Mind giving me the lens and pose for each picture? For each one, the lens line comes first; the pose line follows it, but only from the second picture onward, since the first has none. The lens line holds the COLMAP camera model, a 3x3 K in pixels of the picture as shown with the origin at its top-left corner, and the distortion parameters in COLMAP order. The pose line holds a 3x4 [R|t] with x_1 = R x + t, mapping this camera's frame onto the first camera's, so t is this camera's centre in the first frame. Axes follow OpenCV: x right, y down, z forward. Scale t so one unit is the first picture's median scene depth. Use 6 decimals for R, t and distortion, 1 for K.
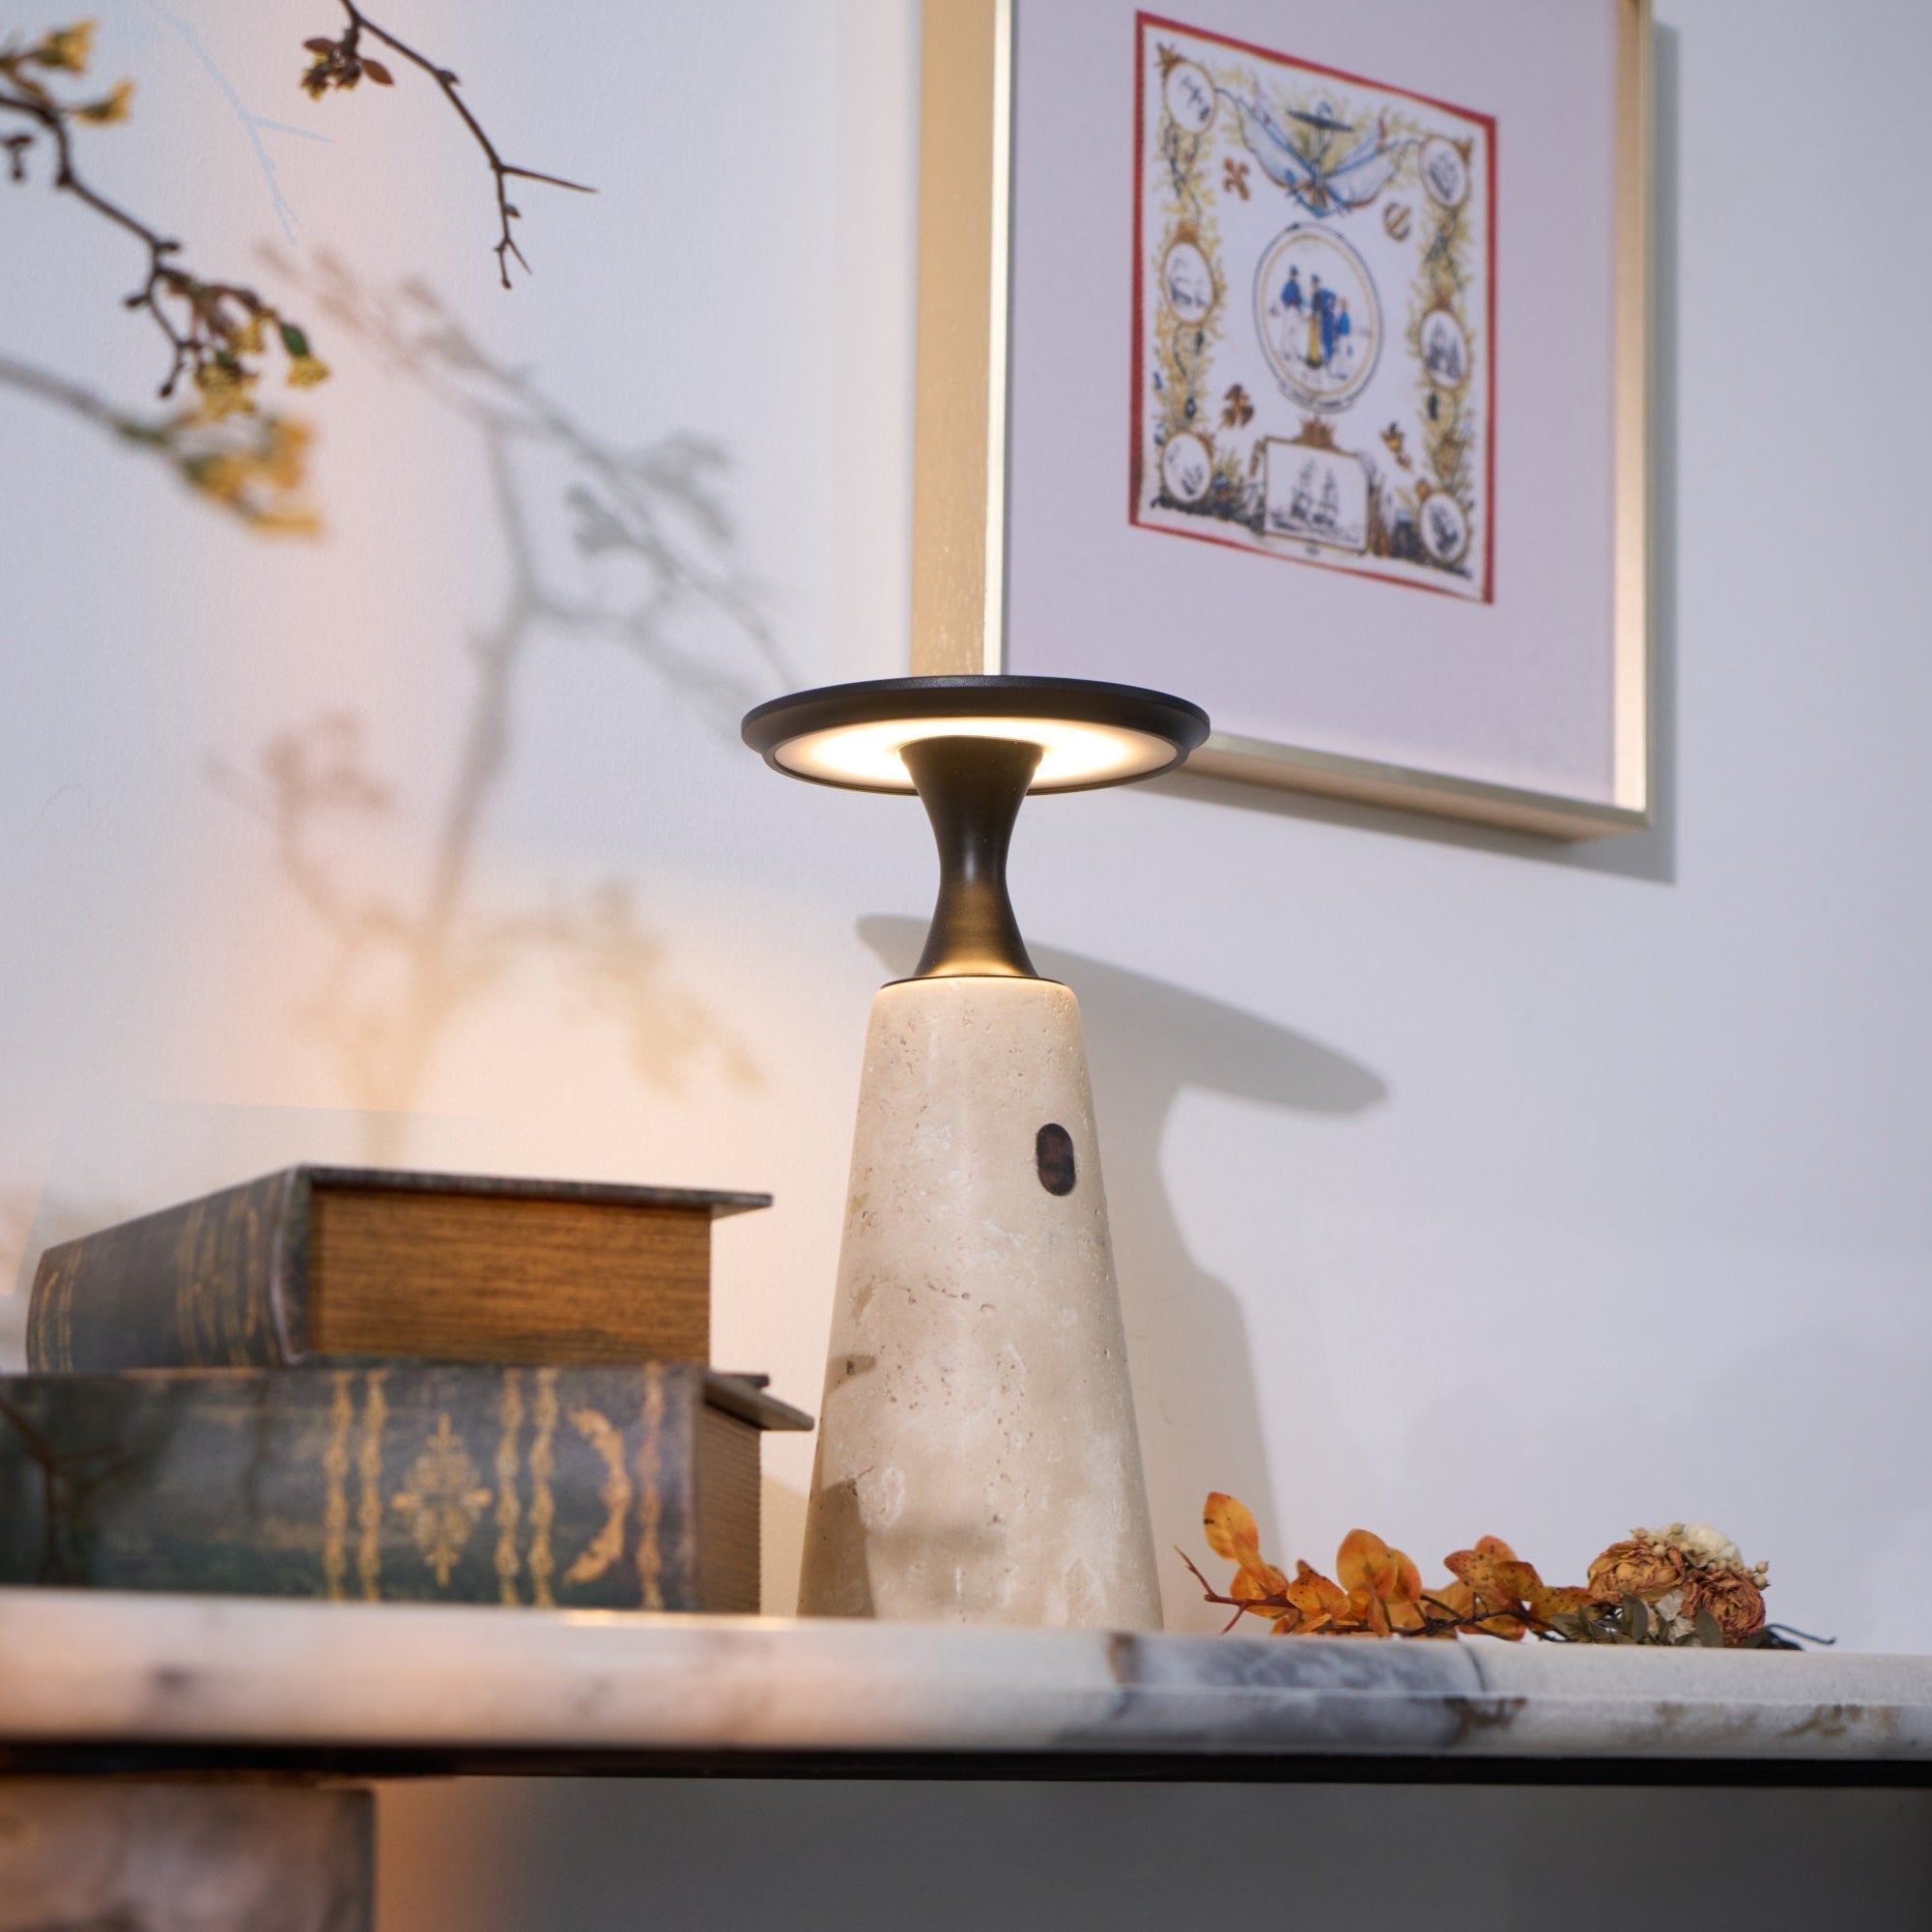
lens RADIAL K [[5800.5, 0, 966.8], [0, 5800.5, 977.3], [0, 0, 1]] dist [-0.028519, 0.000000]
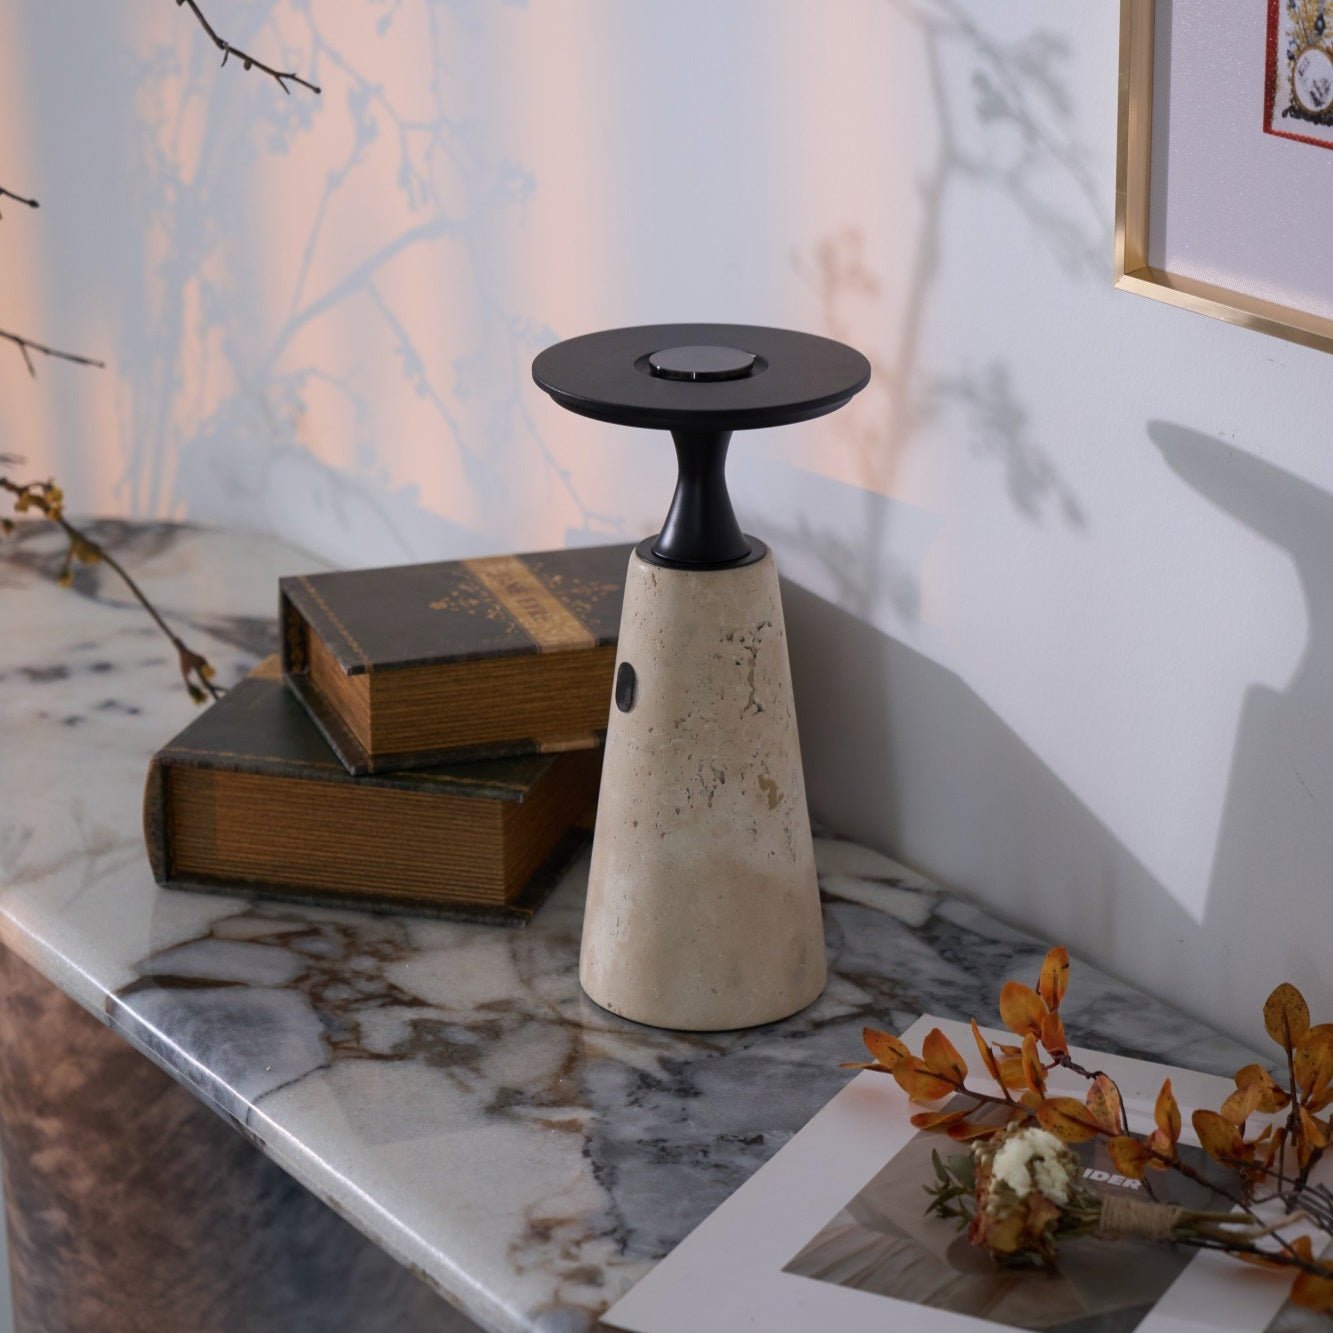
lens RADIAL K [[3623.8, 0, 639.0], [0, 3623.8, 564.4], [0, 0, 1]] dist [-0.047644, 0.000000]
pose [[-0.141792, 0.310964, -0.939785, 0.791790], [0.156085, 0.944524, 0.288983, -0.239102], [0.977514, -0.105711, -0.182462, 1.086169]]
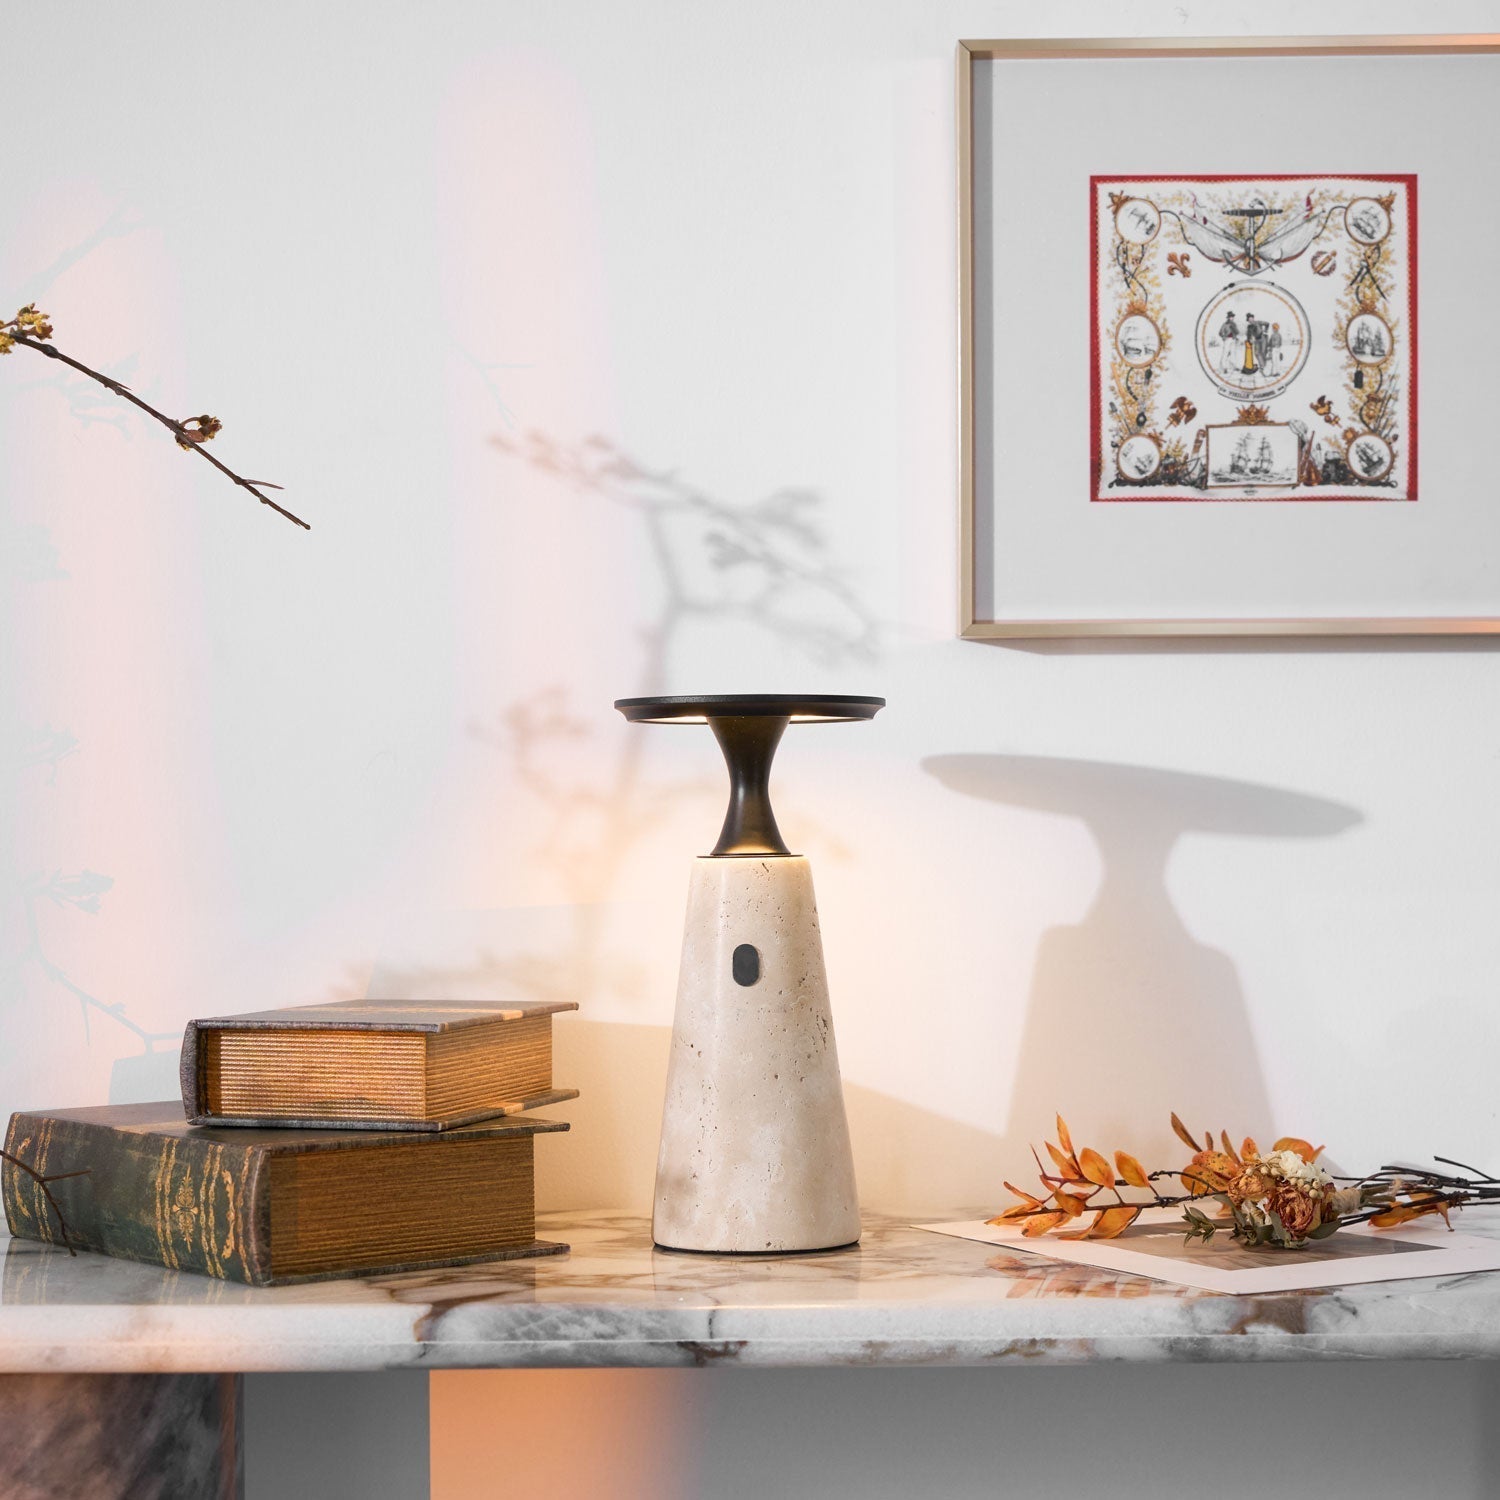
lens RADIAL K [[3205.5, 0, 742.2], [0, 3205.5, 750.6], [0, 0, 1]] dist [-0.022916, 0.000000]
pose [[0.729869, -0.017670, -0.683359, 0.621782], [0.111629, 0.989328, 0.093646, -0.113037], [0.674411, -0.144632, 0.724052, 0.291689]]
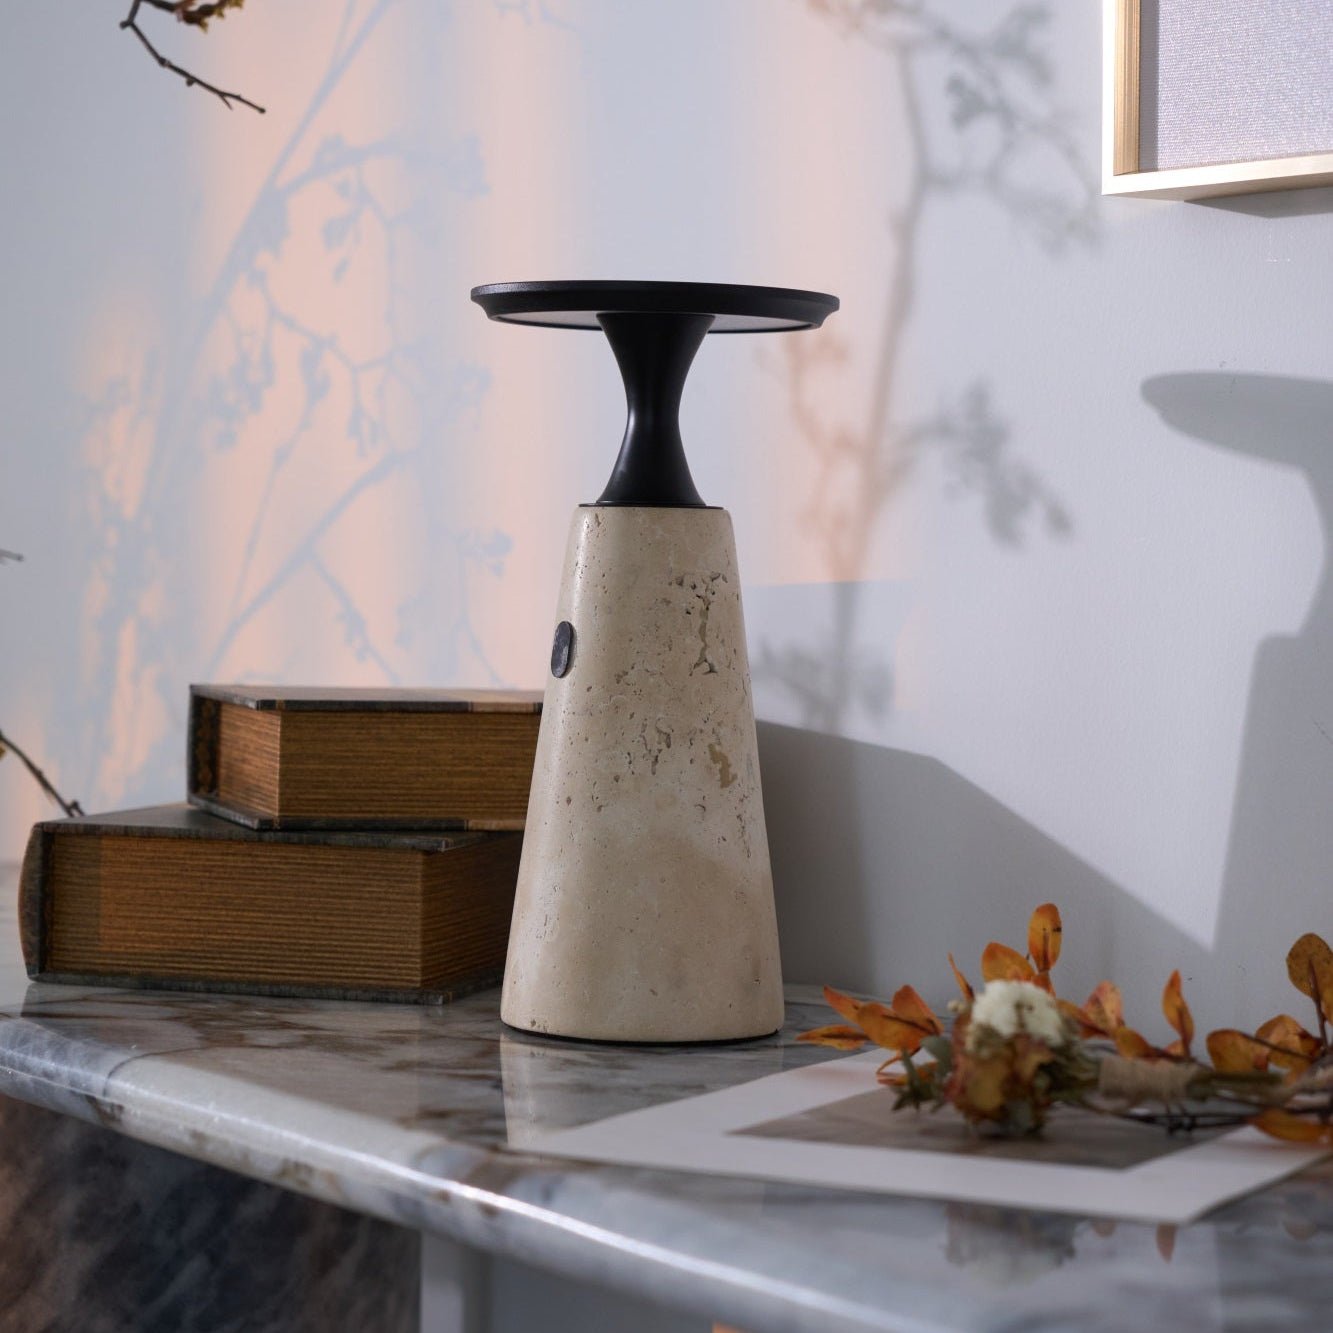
lens RADIAL K [[3623.8, 0, 648.7], [0, 3623.8, 540.6], [0, 0, 1]] dist [-0.047644, 0.000000]
pose [[-0.140899, -0.004105, -0.990015, 0.754190], [0.131482, 0.991056, -0.022822, 0.026271], [0.981254, -0.133385, -0.139099, 1.052239]]
